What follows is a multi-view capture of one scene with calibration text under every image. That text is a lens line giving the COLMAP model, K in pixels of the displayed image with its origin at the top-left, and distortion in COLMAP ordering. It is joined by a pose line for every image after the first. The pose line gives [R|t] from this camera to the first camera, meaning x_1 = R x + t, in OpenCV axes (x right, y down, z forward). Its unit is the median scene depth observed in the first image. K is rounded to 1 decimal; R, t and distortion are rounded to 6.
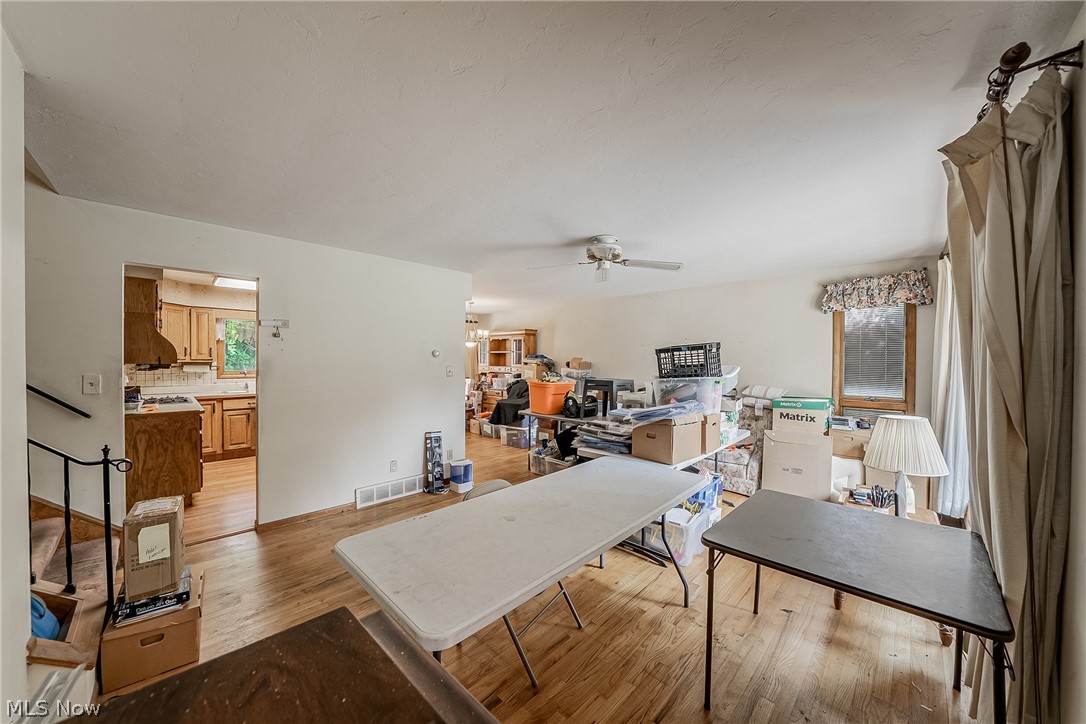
lens RADIAL K [[380.8, 0, 543.0], [0, 380.8, 362.0], [0, 0, 1]] dist [0.000012, -0.000001]
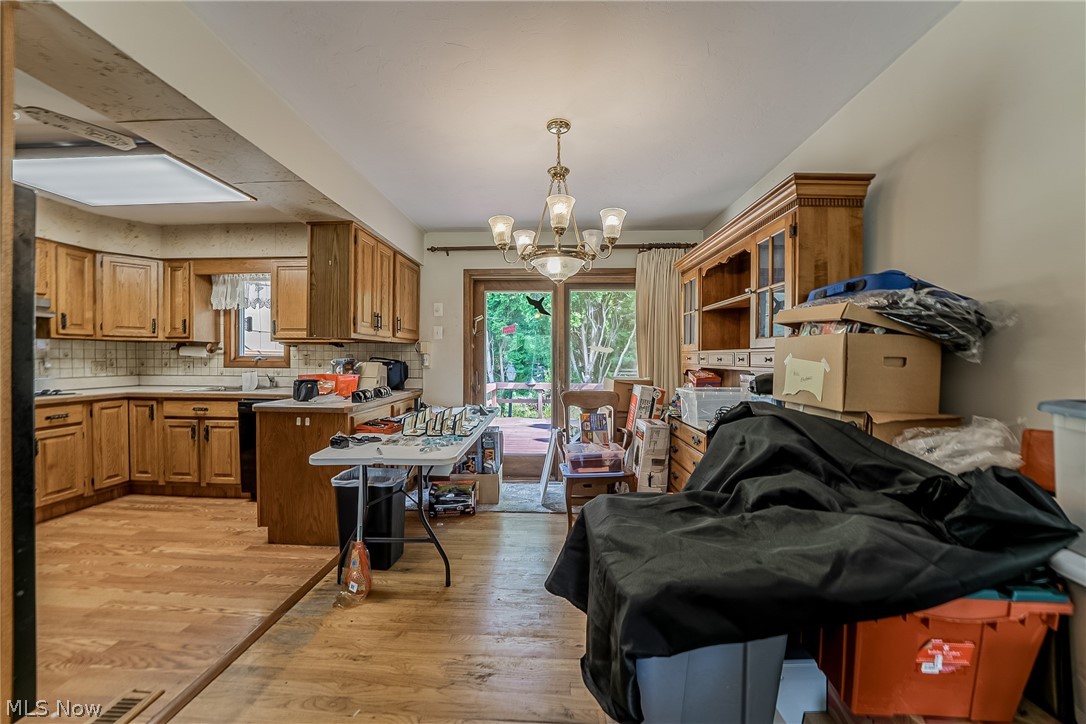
lens RADIAL K [[367.0, 0, 543.0], [0, 367.0, 362.0], [0, 0, 1]] dist [-0.026738, 0.000002]
pose [[0.673306, 0.005165, -0.739346, 0.009963], [-0.002739, 0.999986, 0.004491, 0.022010], [0.739359, -0.000999, 0.673311, 0.745000]]
